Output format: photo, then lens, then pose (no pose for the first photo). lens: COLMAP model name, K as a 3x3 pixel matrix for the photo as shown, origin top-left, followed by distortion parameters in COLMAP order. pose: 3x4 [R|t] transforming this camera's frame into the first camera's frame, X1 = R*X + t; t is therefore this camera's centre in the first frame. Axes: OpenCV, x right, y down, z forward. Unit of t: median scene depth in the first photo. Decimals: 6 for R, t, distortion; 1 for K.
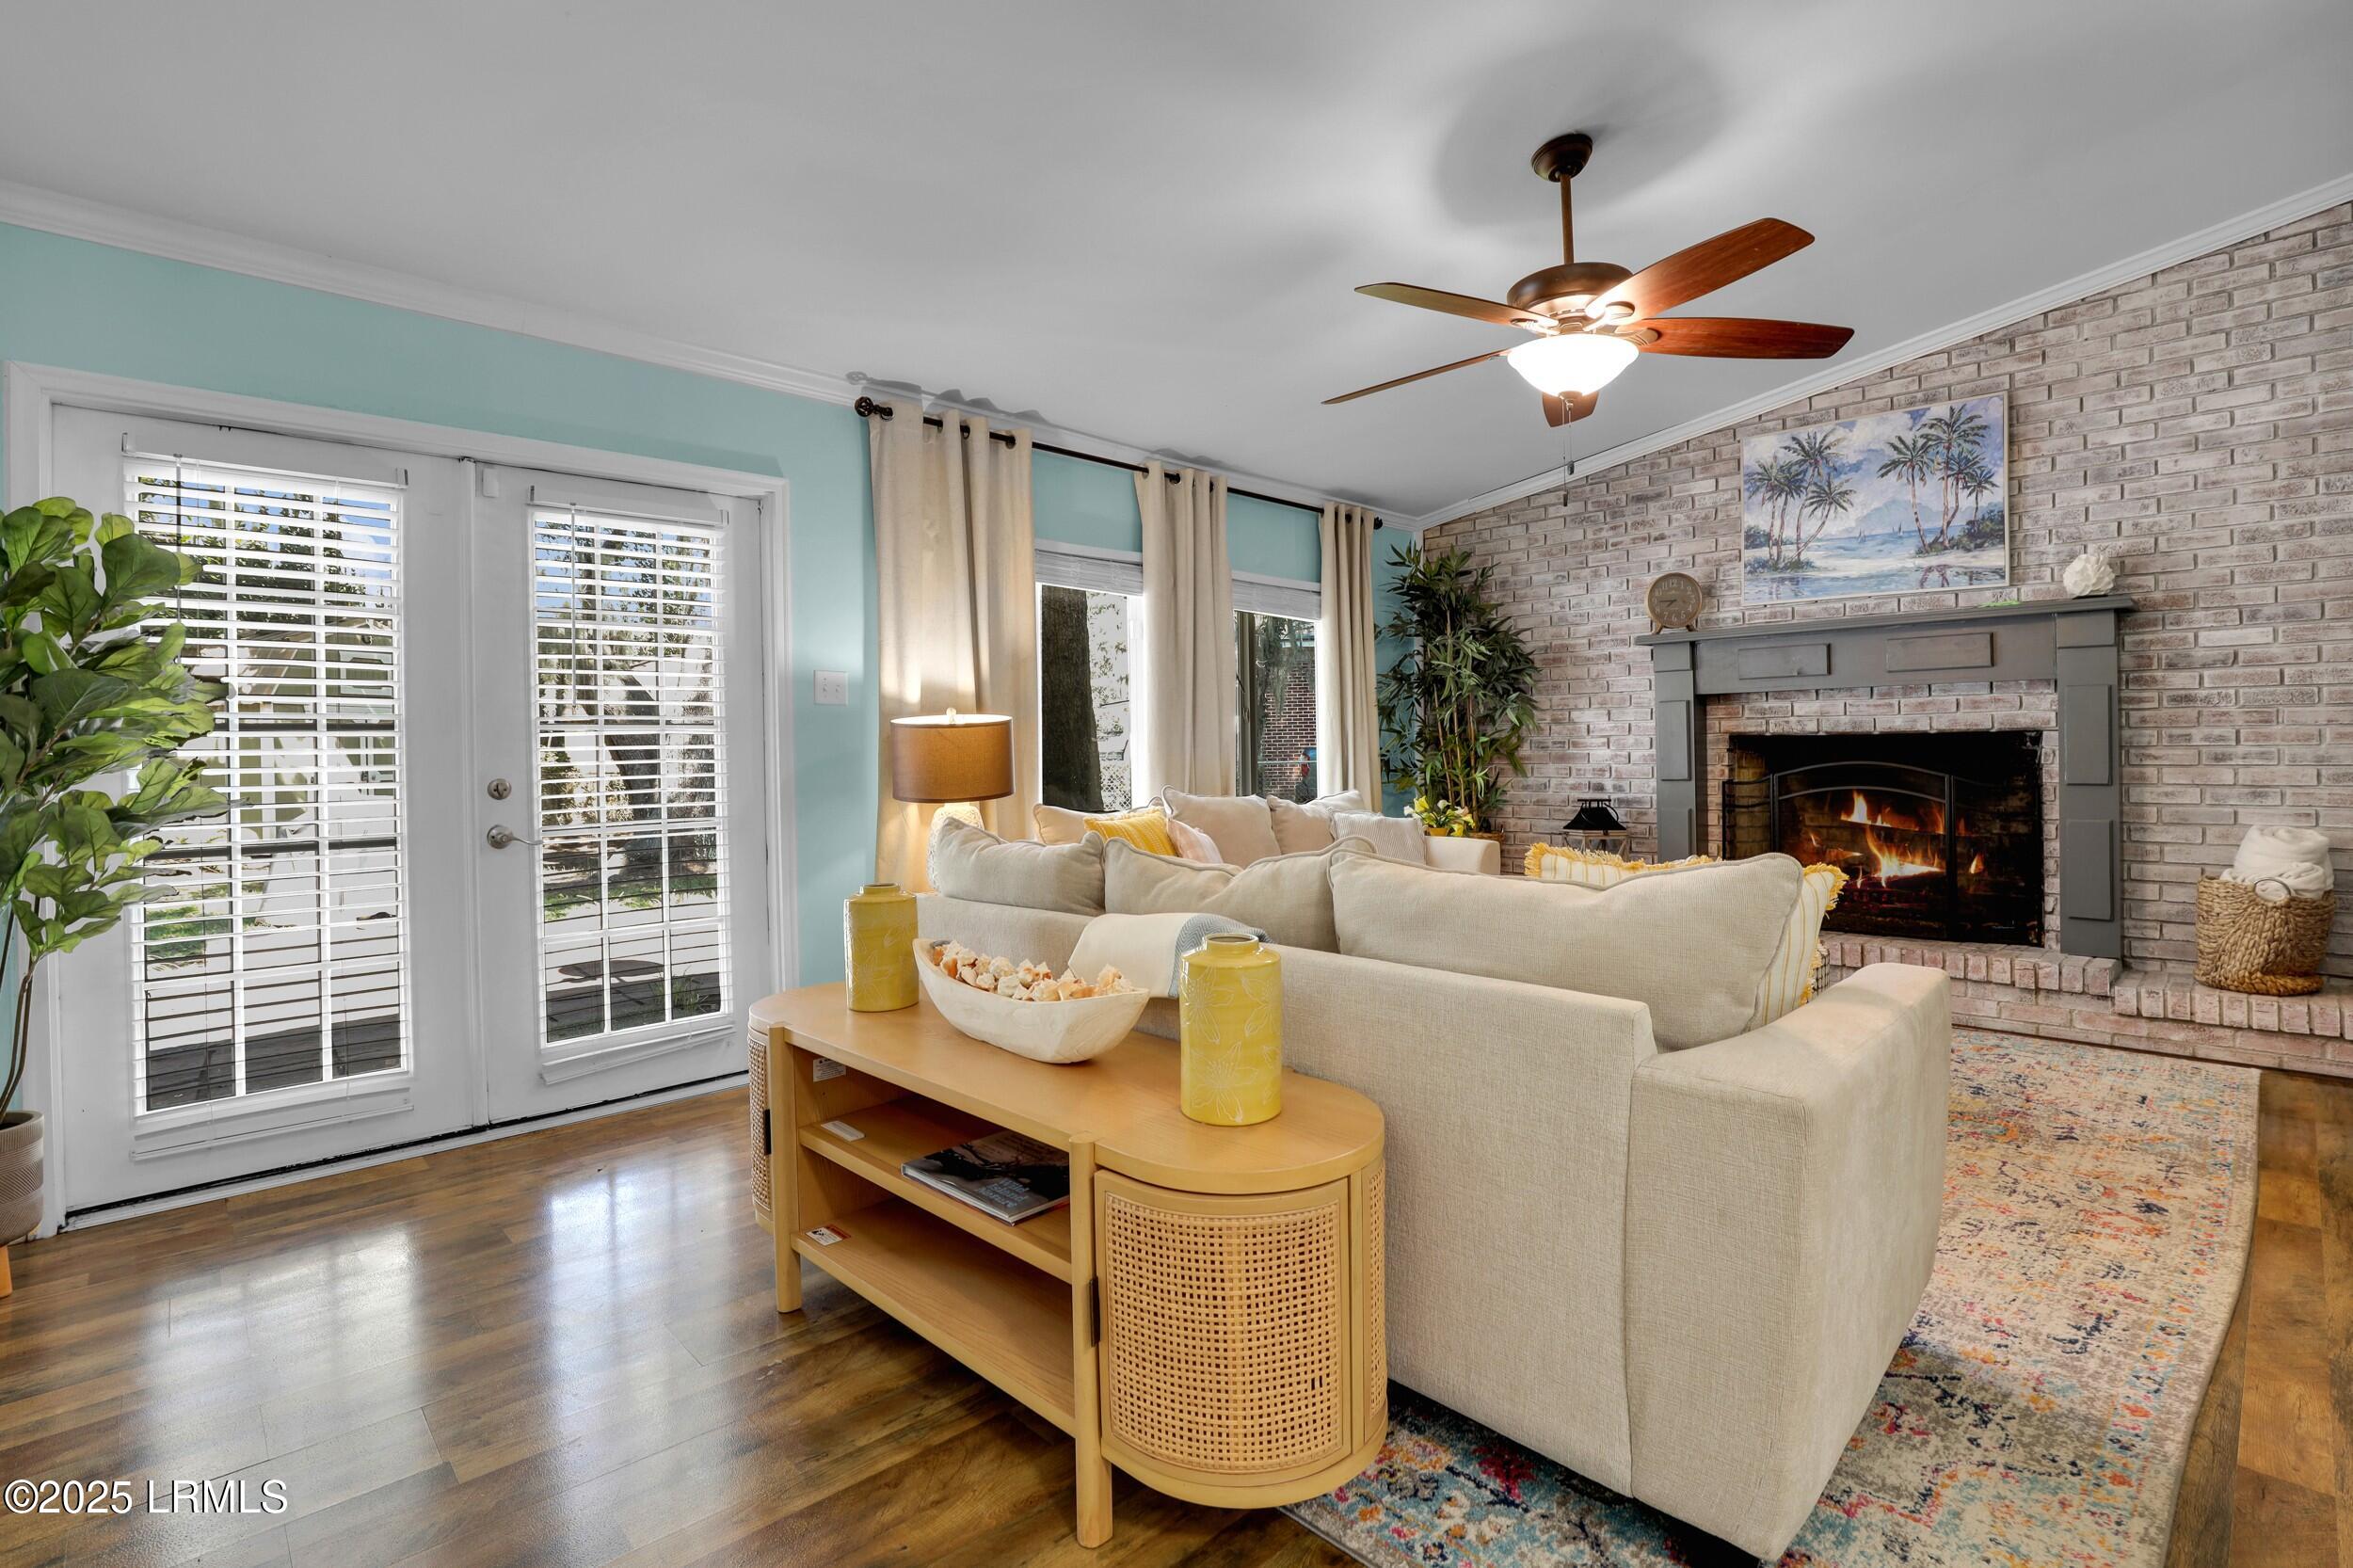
lens RADIAL K [[1096.0, 0, 1199.4], [0, 1096.0, 745.0], [0, 0, 1]] dist [-0.029992, 0.000663]
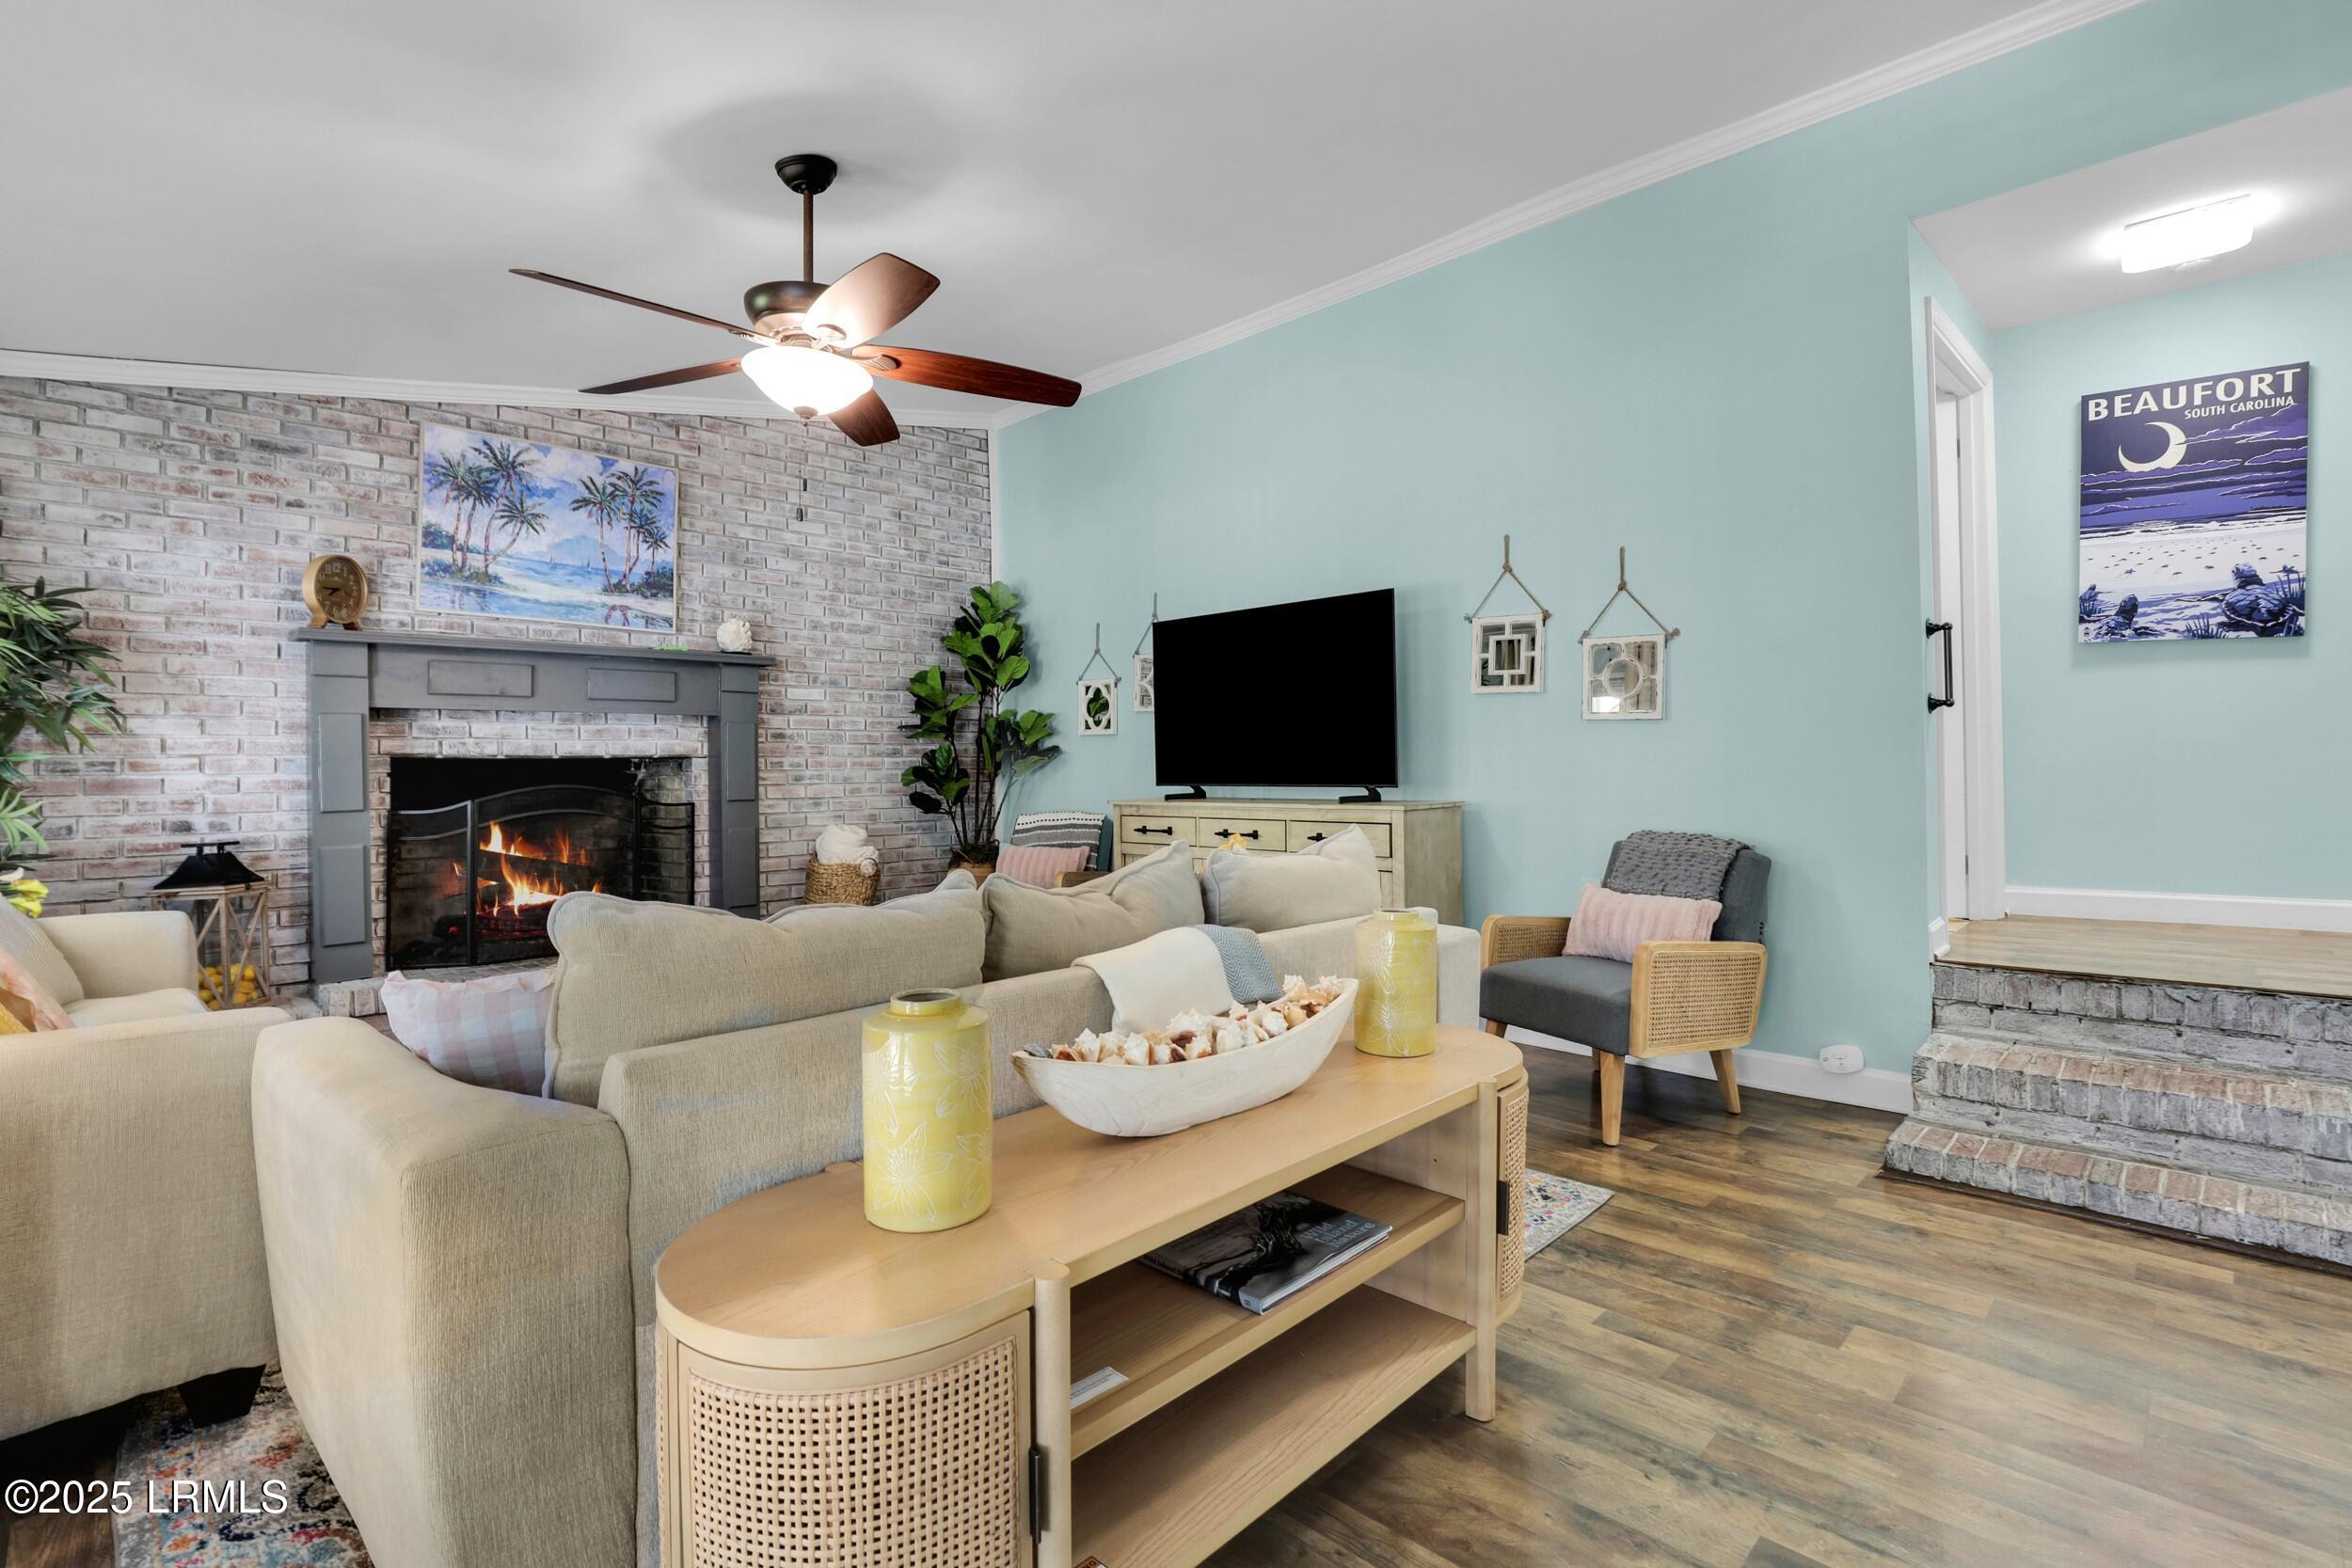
lens RADIAL K [[1095.4, 0, 1198.9], [0, 1095.4, 745.0], [0, 0, 1]] dist [-0.029992, 0.000663]
pose [[-0.020292, 0.028007, 0.999402, -0.405996], [0.002070, 0.999607, -0.027971, 0.007292], [-0.999792, 0.001501, -0.020342, 0.413187]]
